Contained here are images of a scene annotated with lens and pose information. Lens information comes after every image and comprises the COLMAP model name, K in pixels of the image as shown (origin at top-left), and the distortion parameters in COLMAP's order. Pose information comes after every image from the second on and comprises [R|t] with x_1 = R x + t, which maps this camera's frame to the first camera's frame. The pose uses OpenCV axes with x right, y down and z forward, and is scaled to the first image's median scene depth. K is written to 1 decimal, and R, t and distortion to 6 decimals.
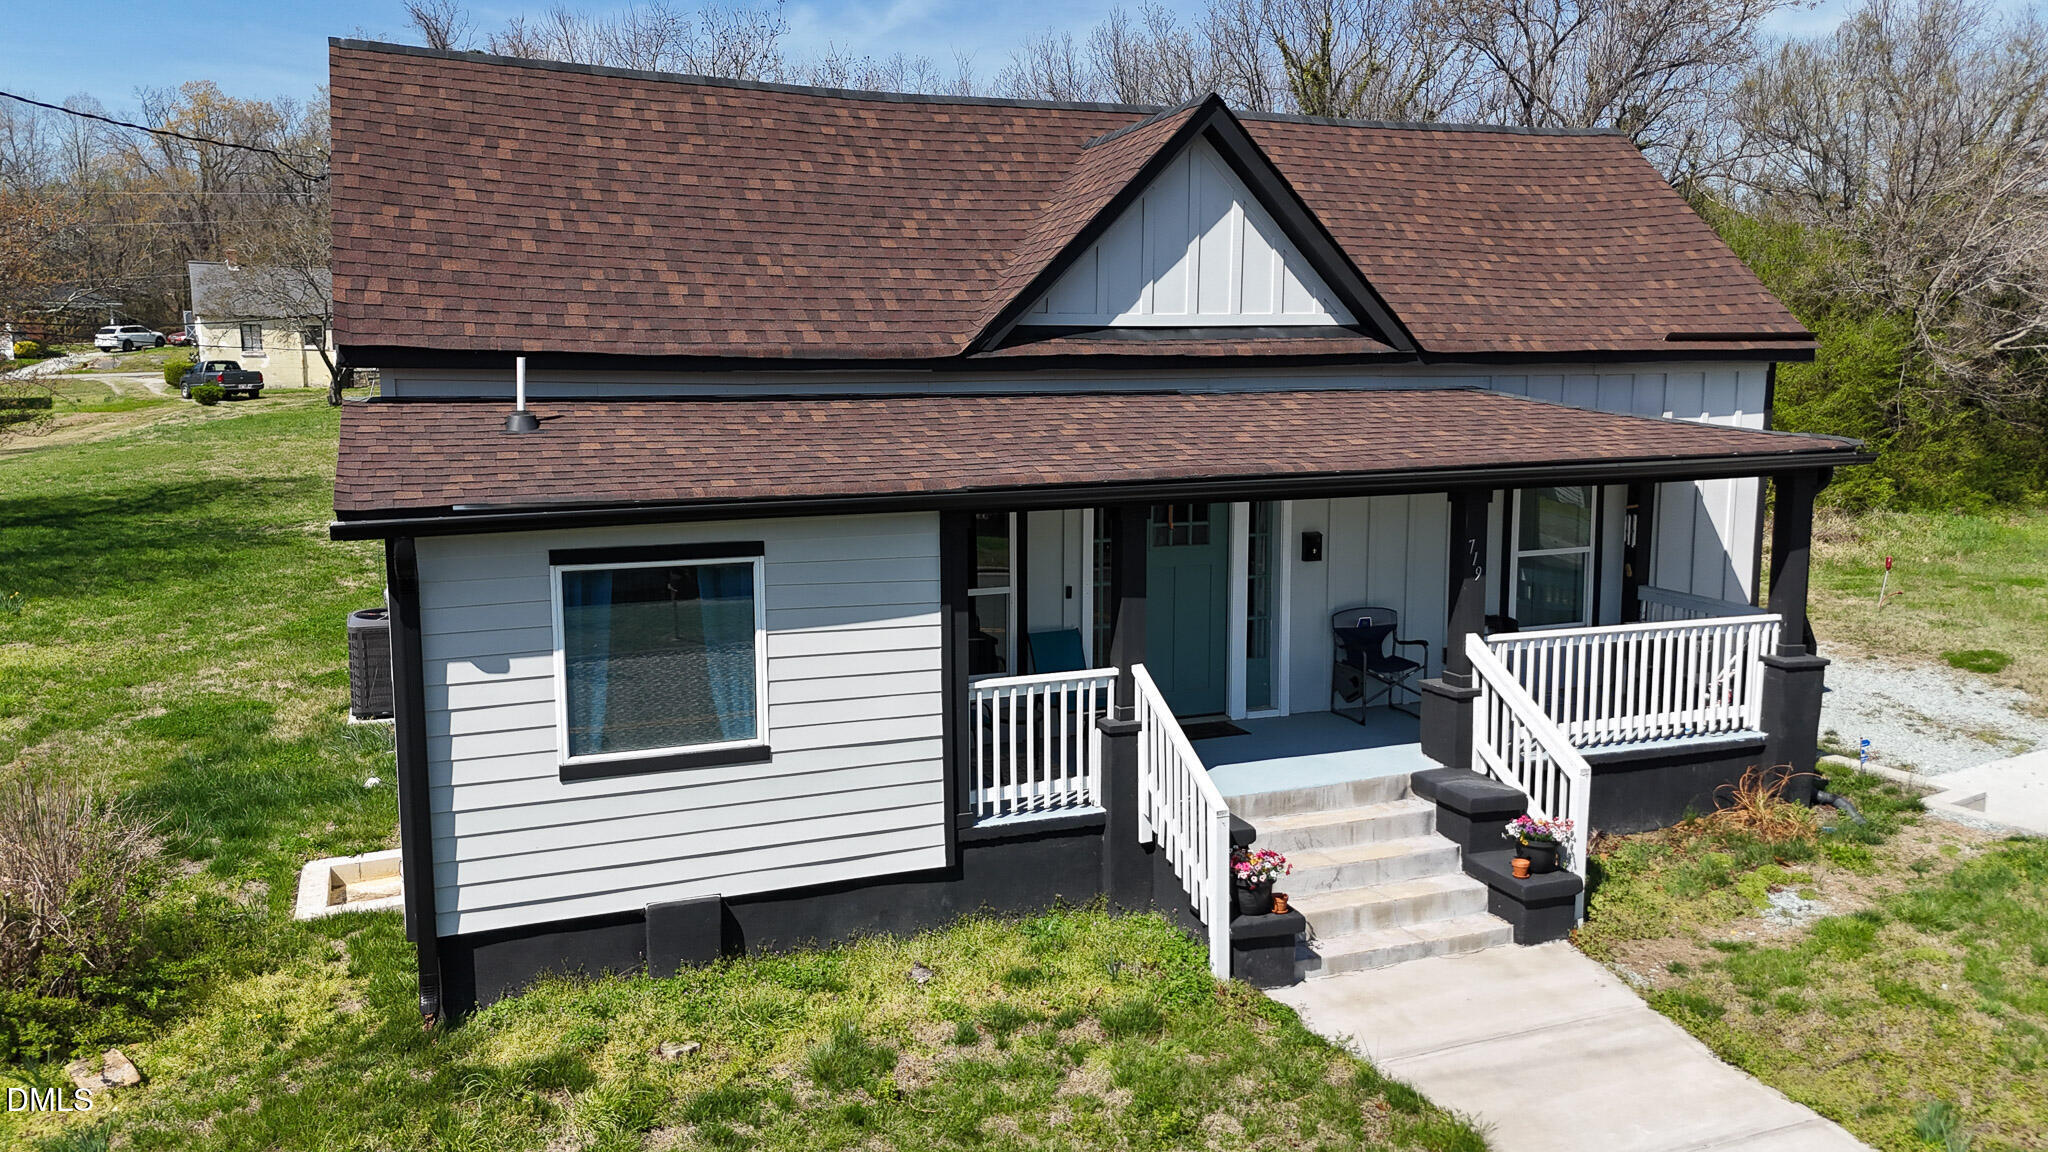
lens RADIAL K [[1507.7, 0, 1028.8], [0, 1507.7, 578.0], [0, 0, 1]] dist [0.057012, -0.049979]
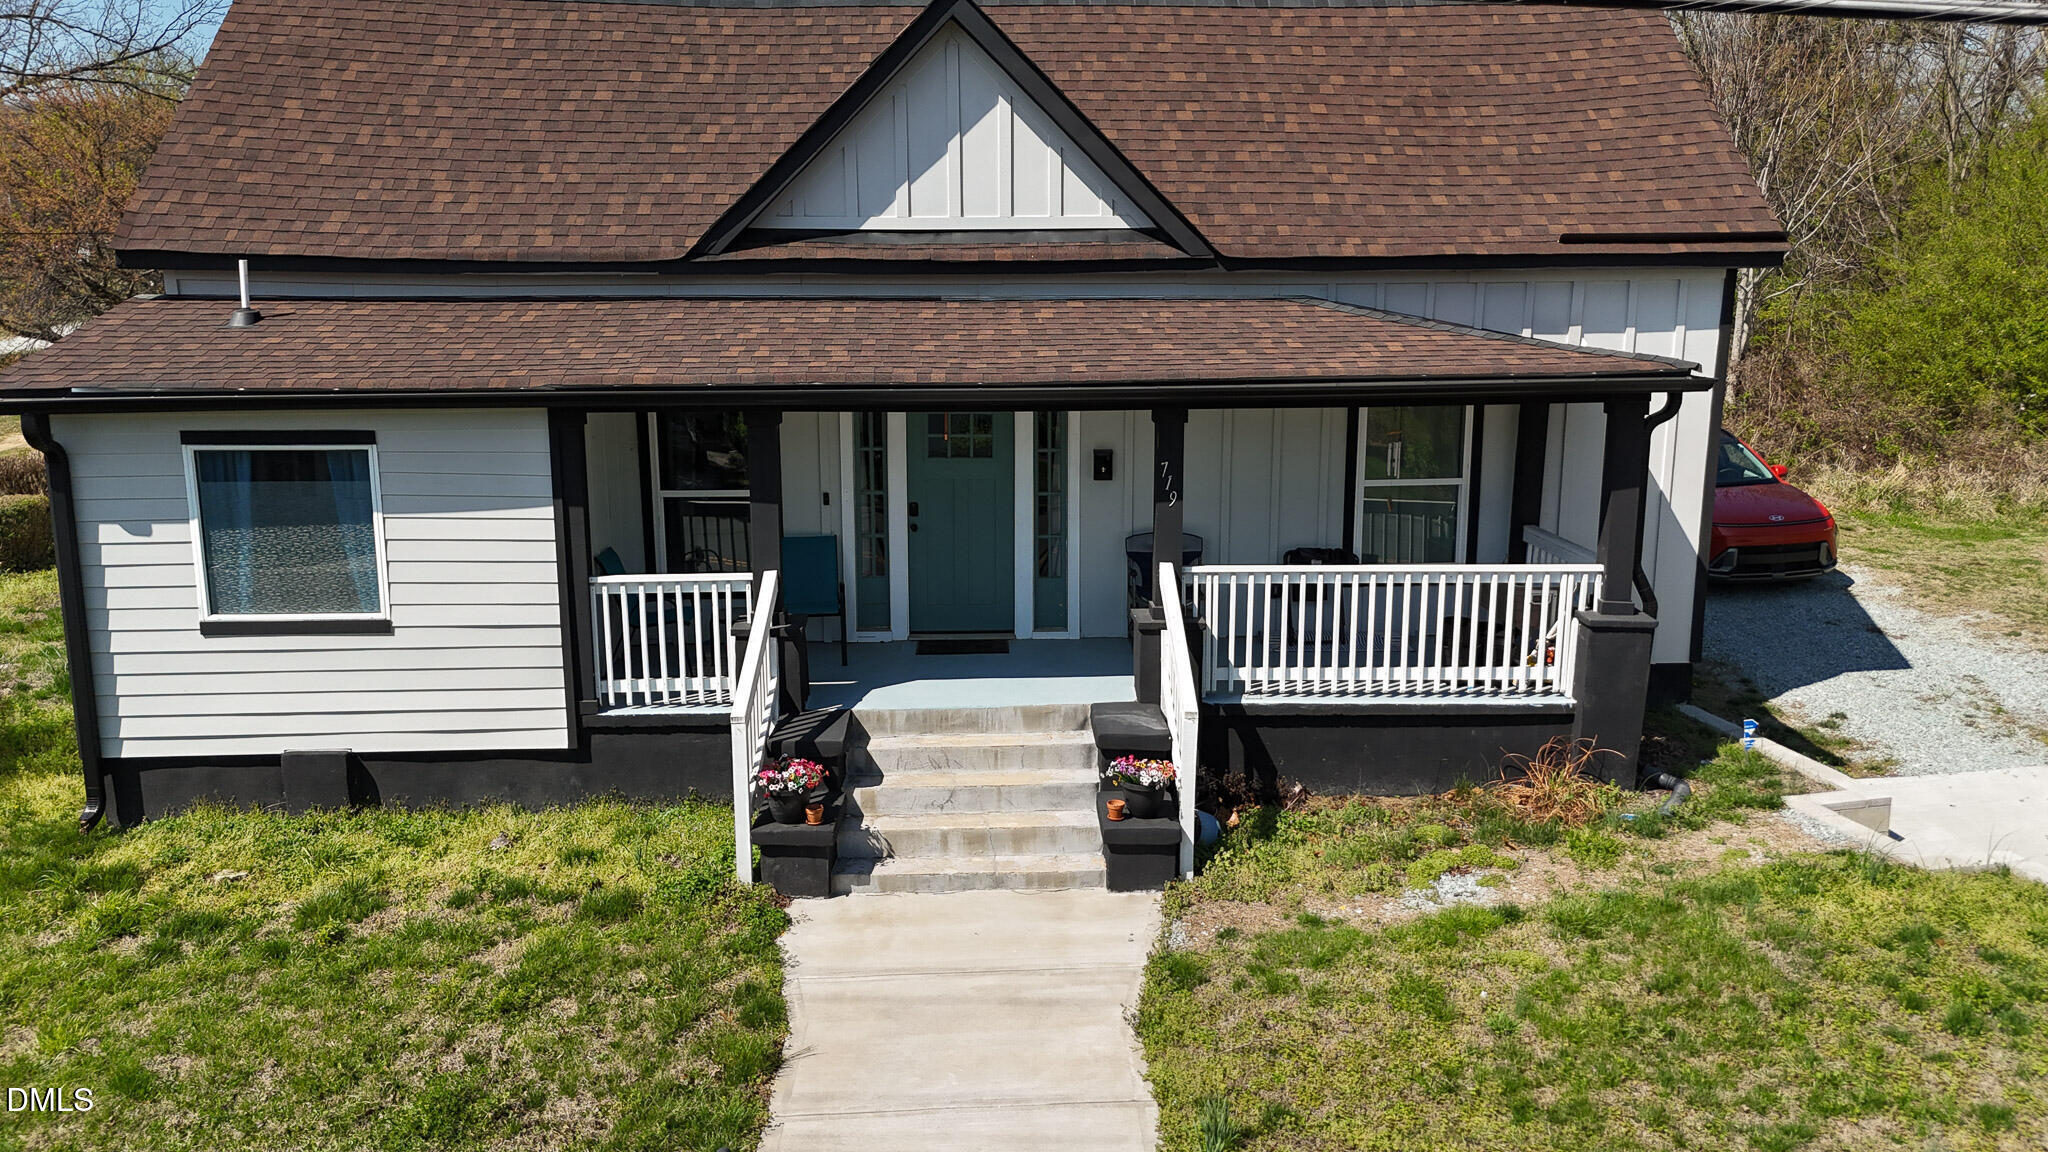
lens RADIAL K [[1507.7, 0, 1032.8], [0, 1507.7, 580.0], [0, 0, 1]] dist [0.057012, -0.049979]
pose [[0.945114, 0.066112, -0.319983, 0.571573], [-0.047240, 0.996675, 0.066391, -0.011369], [0.323308, -0.047631, 0.945094, 0.105840]]
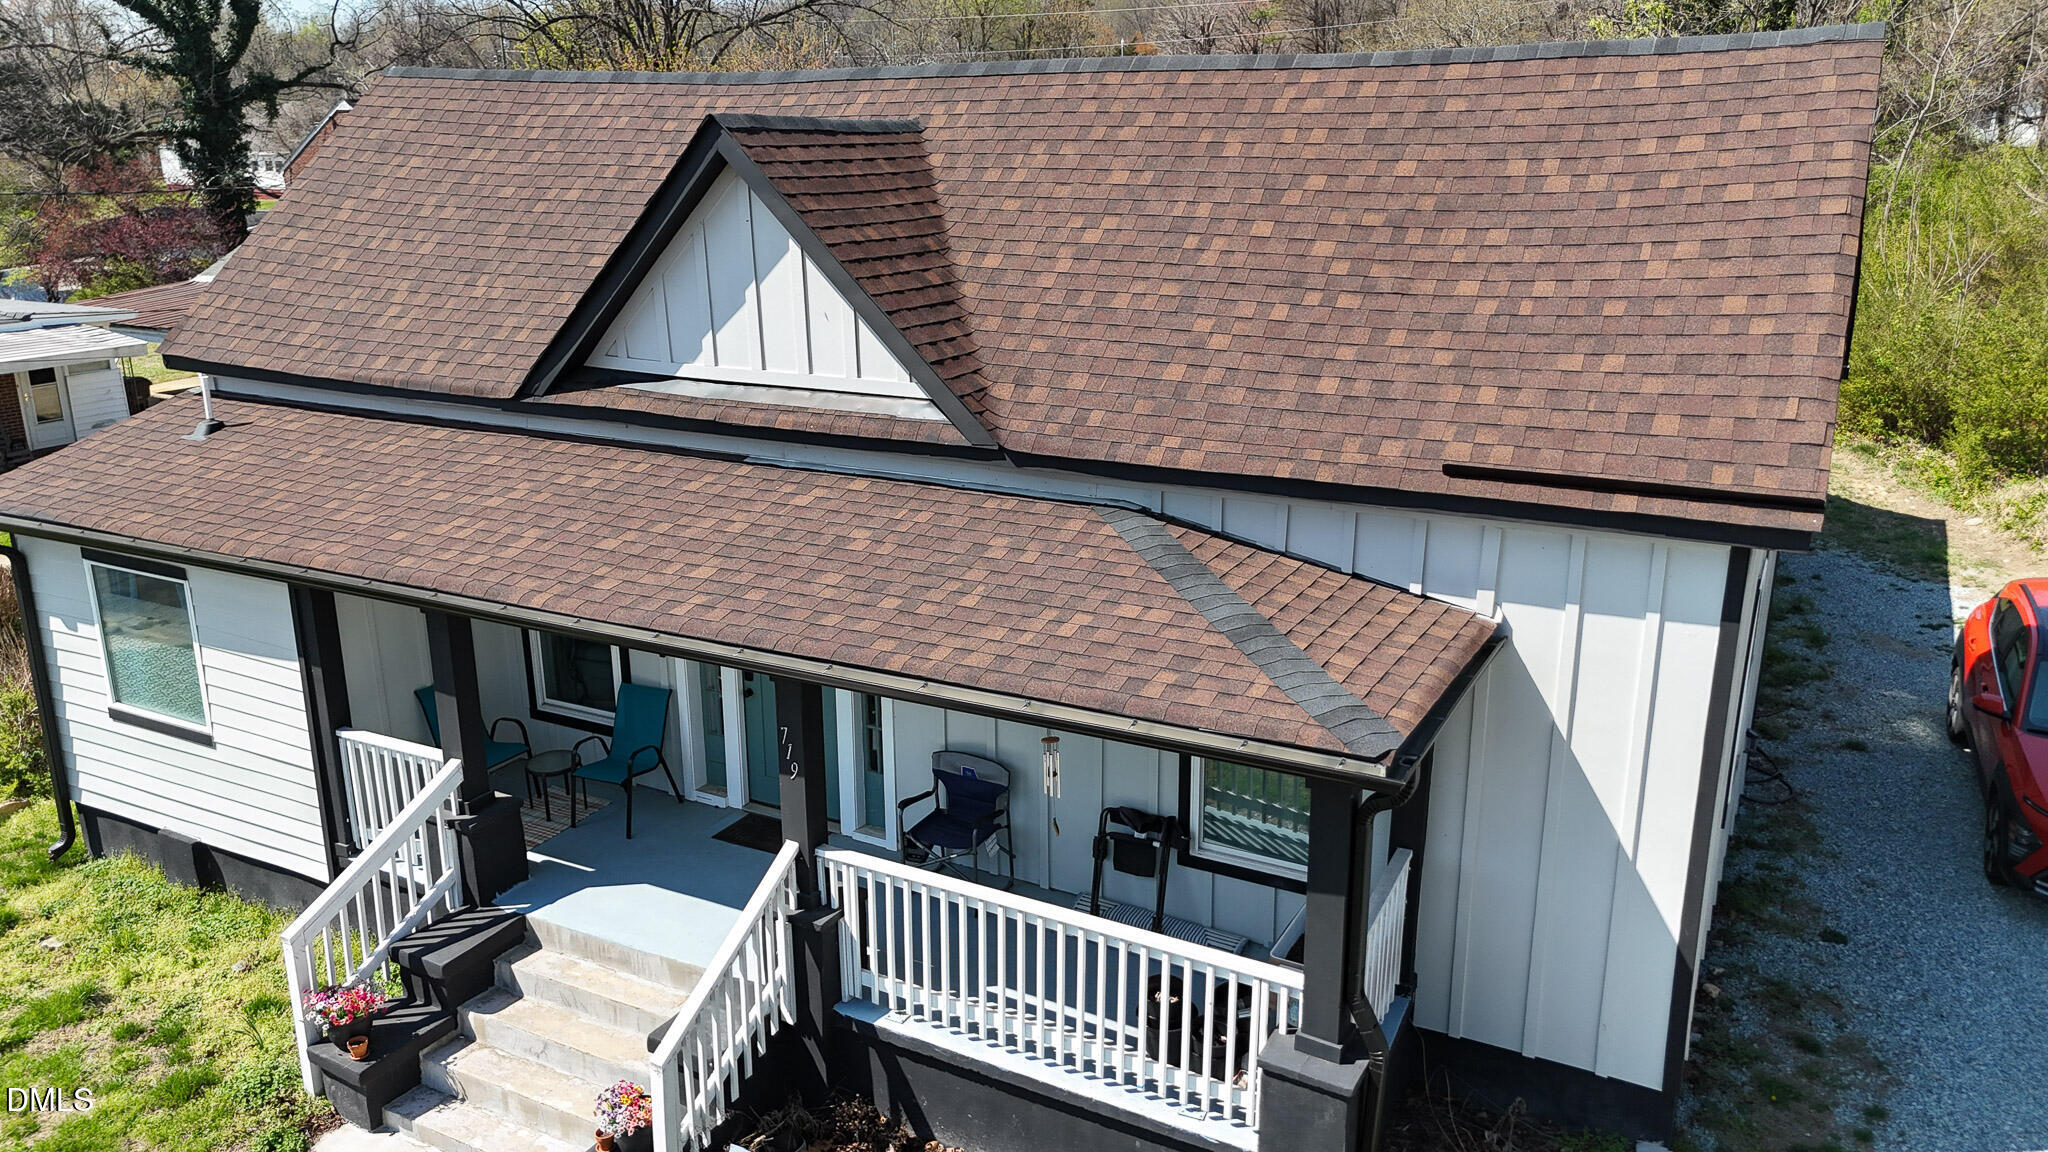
lens RADIAL K [[1507.7, 0, 1030.7], [0, 1507.7, 570.9], [0, 0, 1]] dist [0.057012, -0.049979]
pose [[0.641153, 0.217374, -0.735984, 1.017036], [-0.102591, 0.974715, 0.198511, -0.296200], [0.760525, -0.051771, 0.647241, 0.668349]]
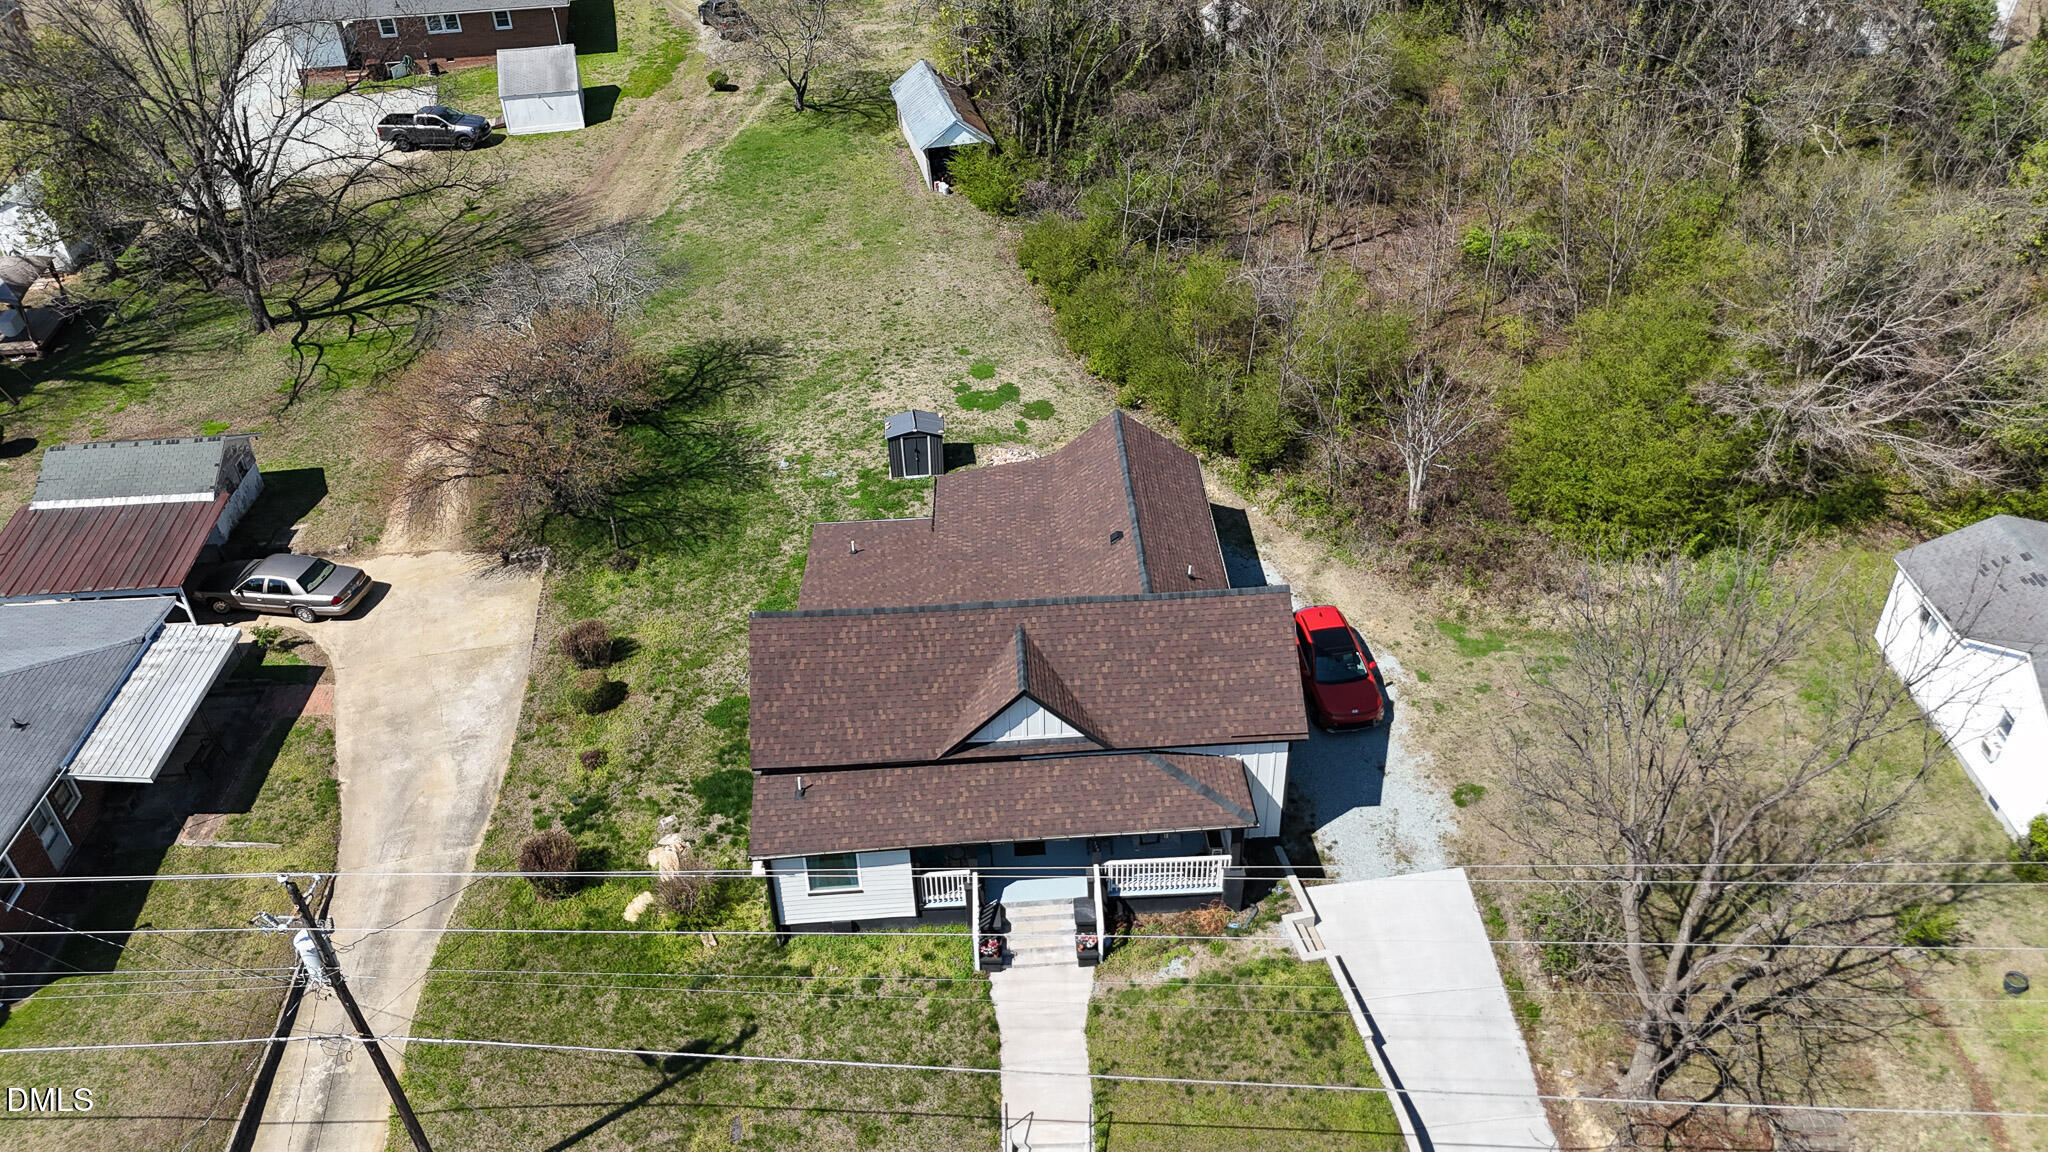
lens RADIAL K [[1507.7, 0, 1030.7], [0, 1507.7, 541.3], [0, 0, 1]] dist [0.057012, -0.049979]
pose [[0.948794, 0.161953, -0.271222, 0.987948], [-0.024437, 0.893636, 0.448126, -2.118903], [0.314949, -0.418552, 0.851834, -1.509597]]
